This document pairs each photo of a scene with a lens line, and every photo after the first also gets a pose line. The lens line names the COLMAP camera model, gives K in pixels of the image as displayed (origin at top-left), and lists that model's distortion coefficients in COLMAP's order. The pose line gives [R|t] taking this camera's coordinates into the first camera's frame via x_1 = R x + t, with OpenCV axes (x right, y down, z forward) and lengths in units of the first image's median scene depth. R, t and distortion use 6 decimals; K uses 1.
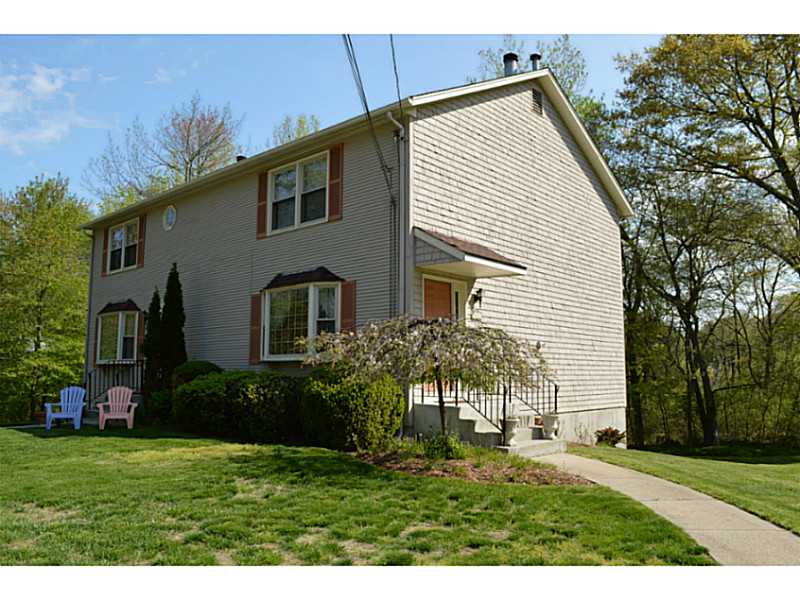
lens RADIAL K [[638.5, 0, 395.2], [0, 638.5, 302.1], [0, 0, 1]] dist [-0.076016, 0.004476]
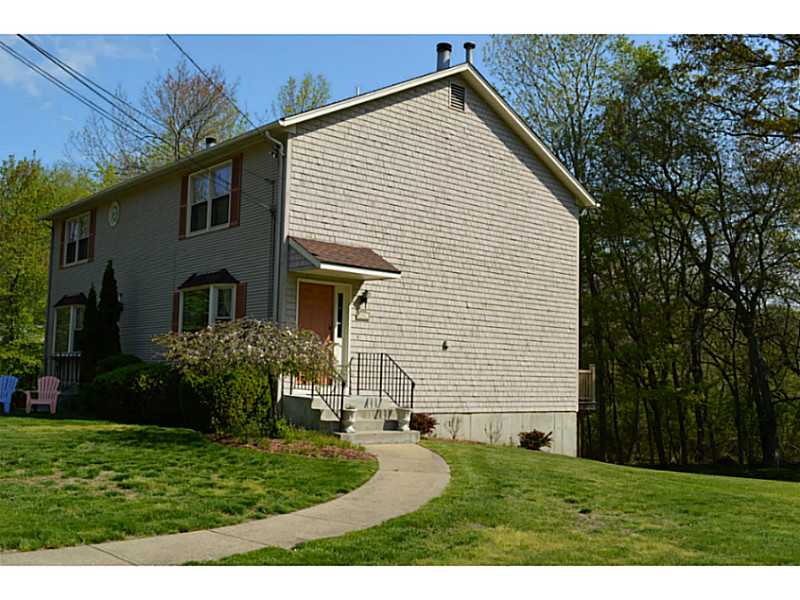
lens RADIAL K [[851.1, 0, 403.2], [0, 851.1, 299.0], [0, 0, 1]] dist [-0.053455, 0.000000]
pose [[0.991771, 0.008414, -0.127751, 0.377304], [-0.005876, 0.999778, 0.020237, -0.035916], [0.127893, -0.019320, 0.991600, -0.396247]]
